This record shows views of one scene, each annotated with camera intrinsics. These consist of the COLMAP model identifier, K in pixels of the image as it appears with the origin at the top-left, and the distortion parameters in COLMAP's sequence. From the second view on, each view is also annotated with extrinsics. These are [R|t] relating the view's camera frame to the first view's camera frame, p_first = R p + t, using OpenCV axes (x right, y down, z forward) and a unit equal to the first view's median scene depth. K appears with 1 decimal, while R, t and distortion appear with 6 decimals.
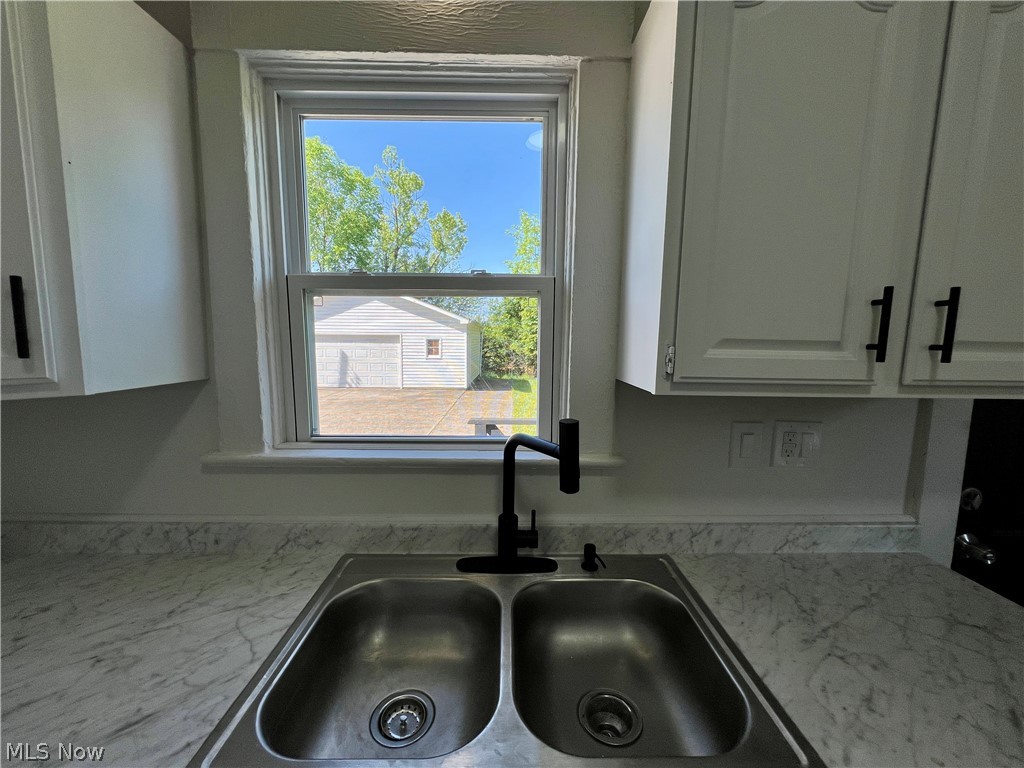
lens RADIAL K [[407.7, 0, 511.9], [0, 407.7, 381.6], [0, 0, 1]] dist [-0.000601, -0.000171]
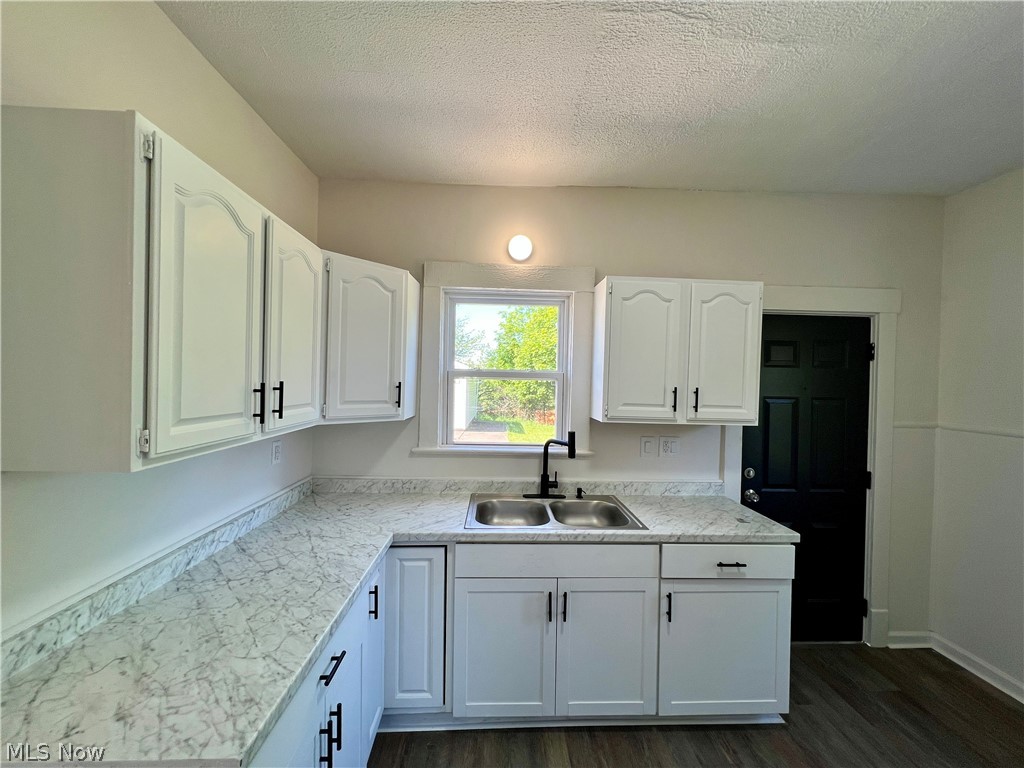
lens RADIAL K [[407.7, 0, 511.2], [0, 407.7, 380.4], [0, 0, 1]] dist [-0.000601, -0.000171]
pose [[0.999610, 0.012517, 0.024945, -0.253334], [-0.009766, 0.994155, -0.107522, 0.039253], [-0.026145, 0.107237, 0.993890, -1.309523]]
